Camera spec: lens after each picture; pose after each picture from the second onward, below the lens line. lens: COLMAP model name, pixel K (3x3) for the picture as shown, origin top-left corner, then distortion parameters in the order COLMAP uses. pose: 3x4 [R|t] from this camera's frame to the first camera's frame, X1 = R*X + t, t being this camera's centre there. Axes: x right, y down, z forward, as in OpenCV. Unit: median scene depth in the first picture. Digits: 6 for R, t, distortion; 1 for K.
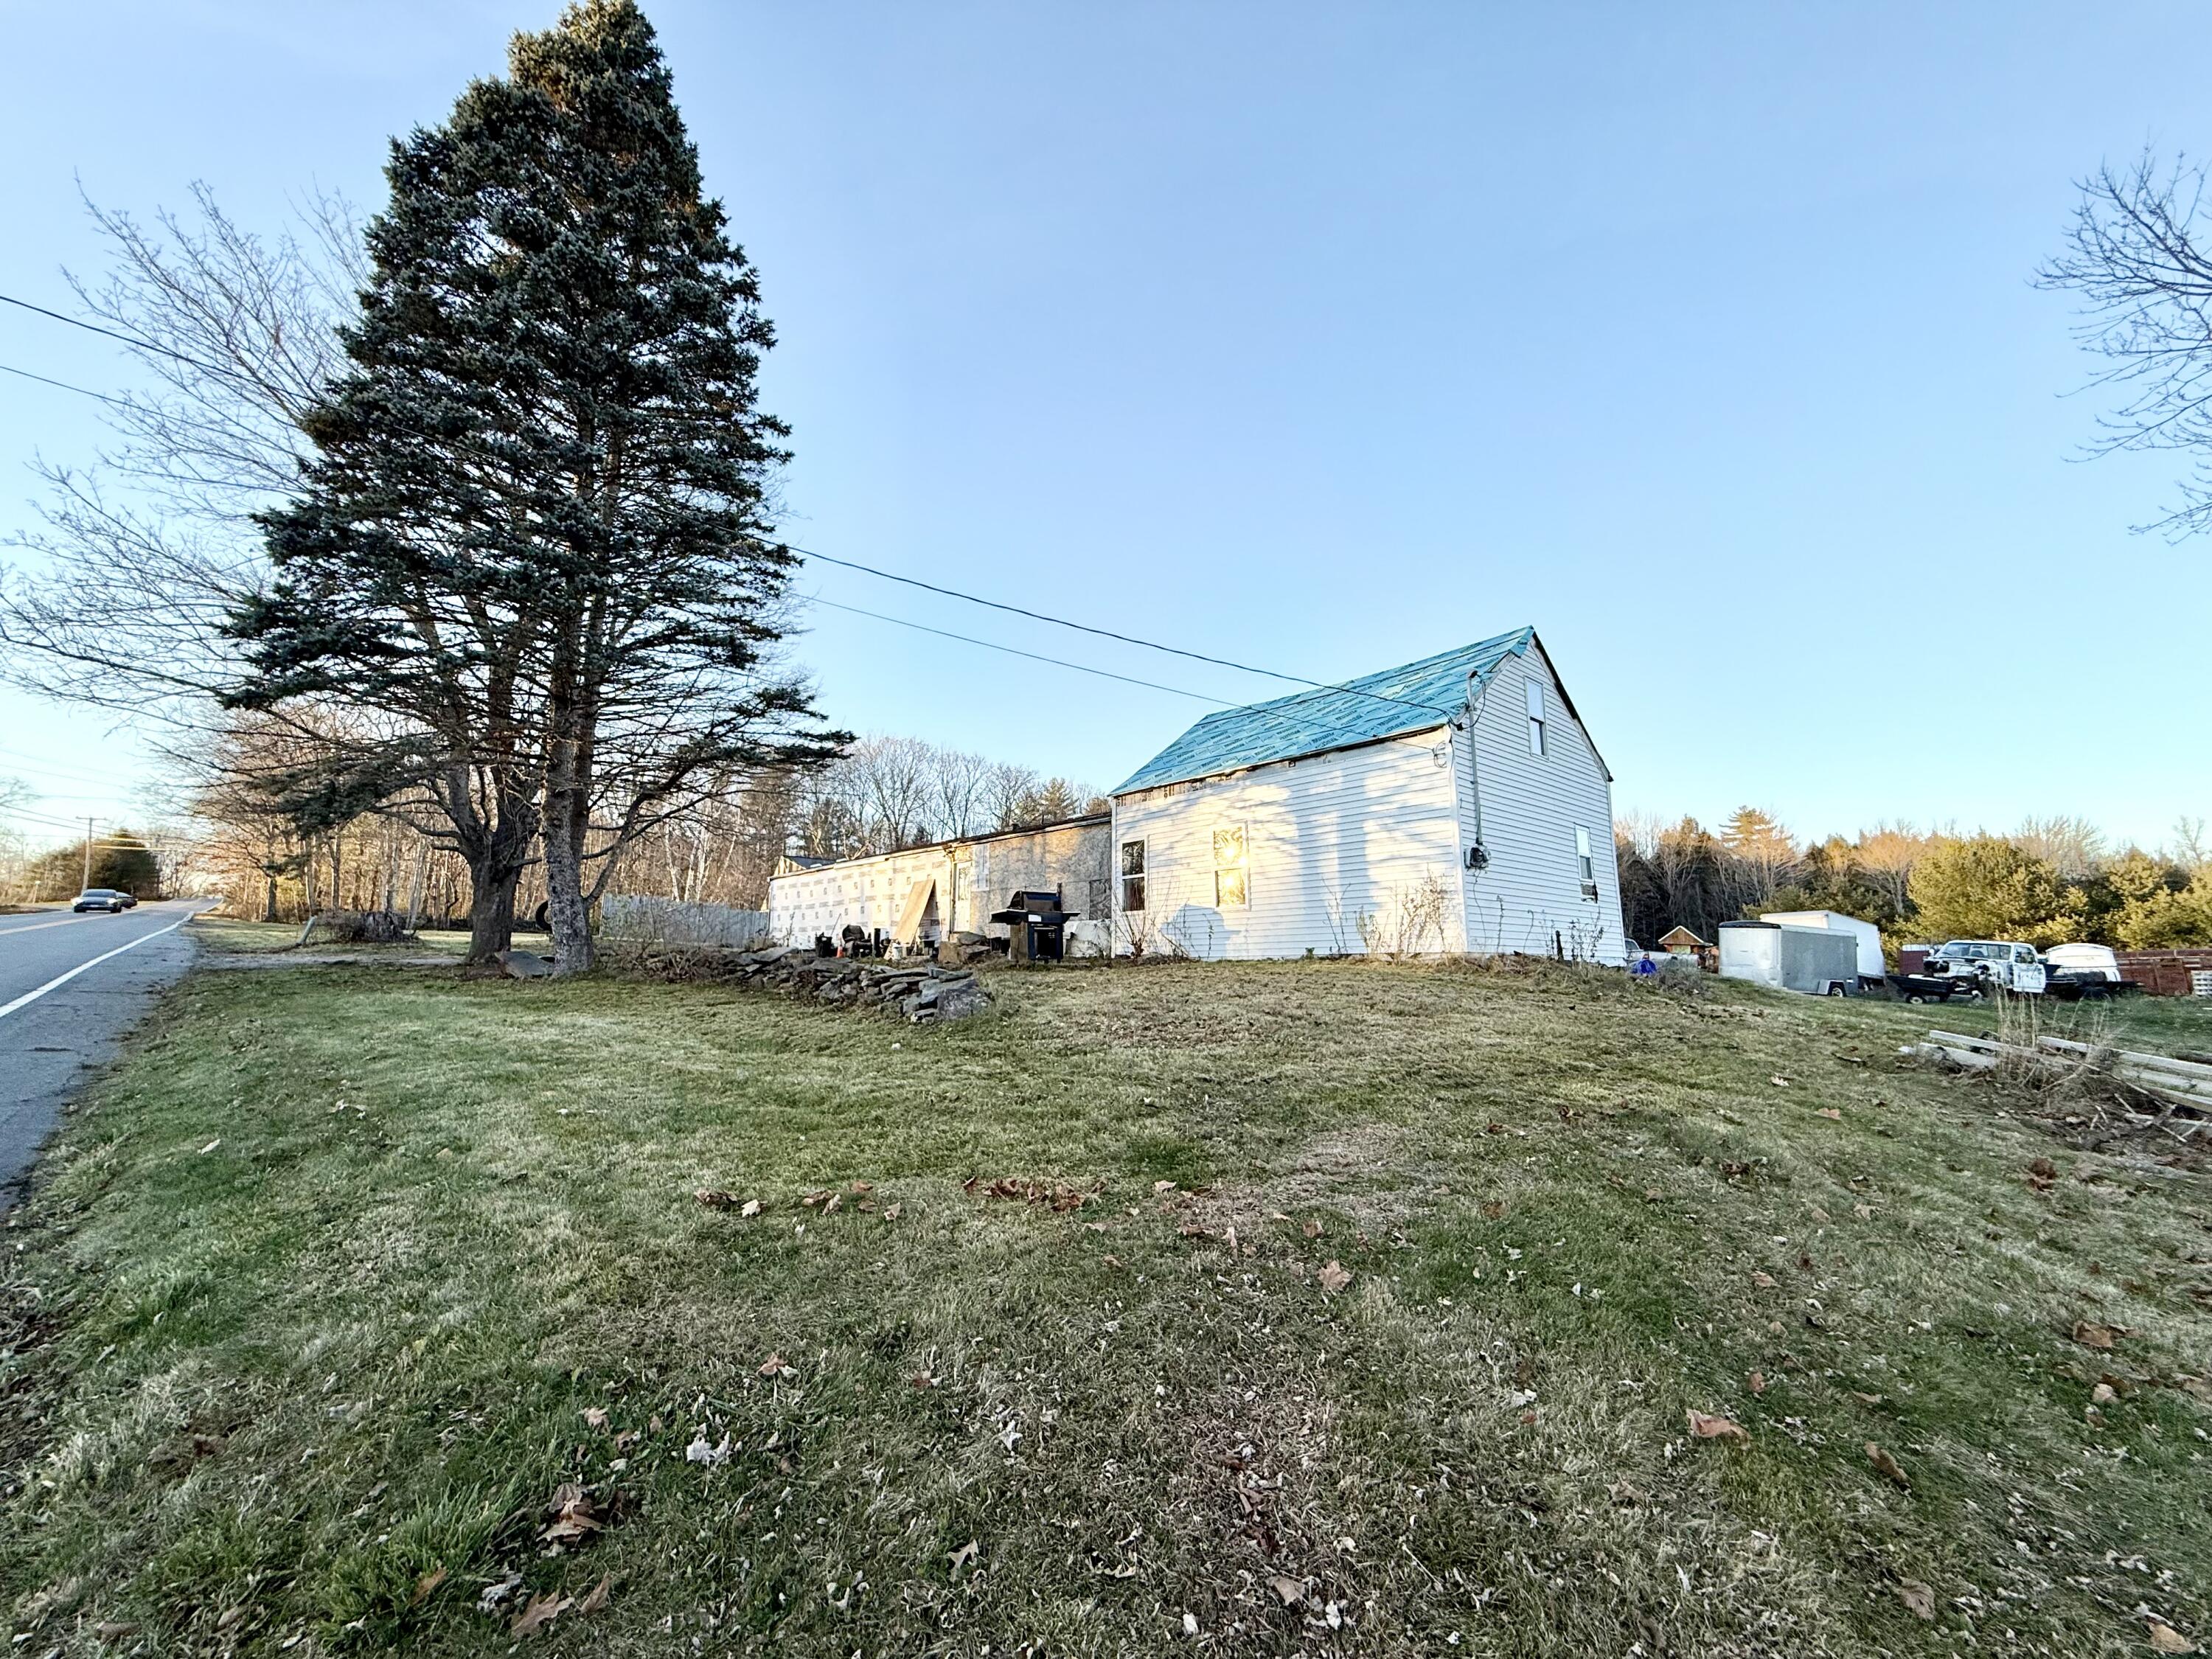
lens RADIAL K [[876.1, 0, 1099.8], [0, 876.1, 831.0], [0, 0, 1]] dist [-0.000100, -0.000048]
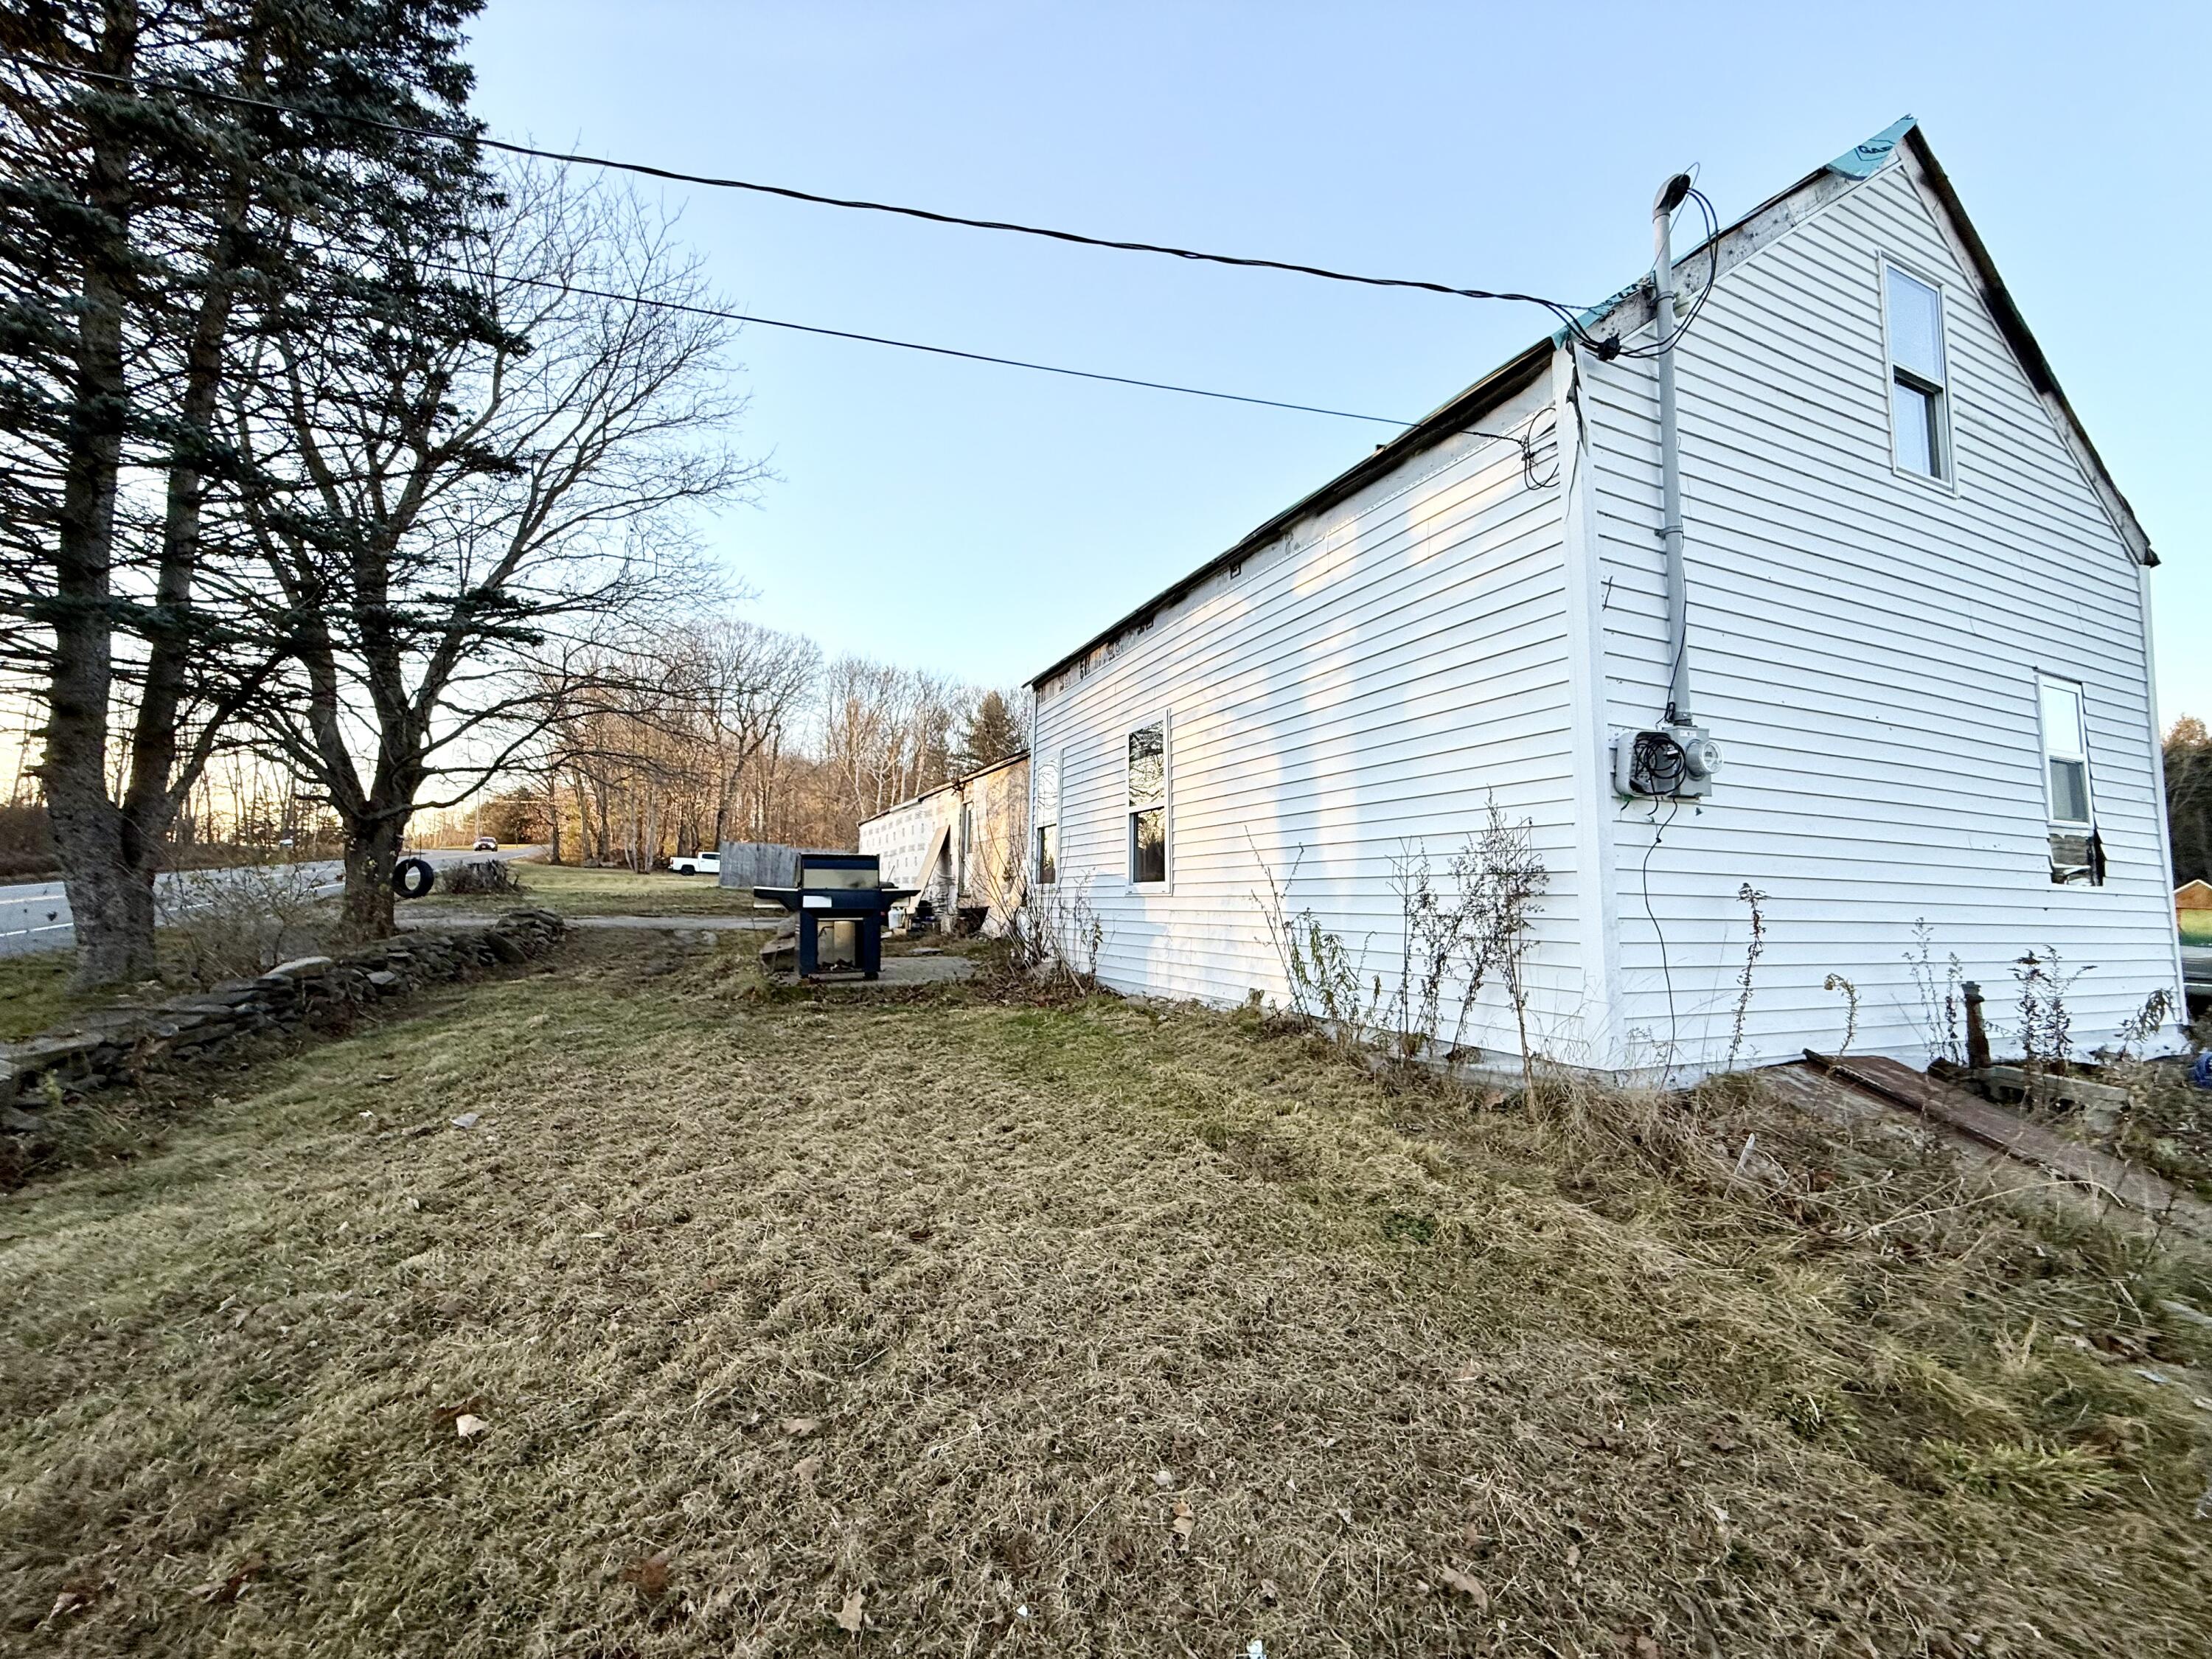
lens RADIAL K [[893.2, 0, 1106.6], [0, 893.2, 825.1], [0, 0, 1]] dist [0.011697, 0.000087]
pose [[0.961918, -0.009164, -0.273186, 0.318198], [0.026996, 0.997737, 0.061588, 0.025946], [0.272003, -0.066617, 0.959988, 0.618473]]
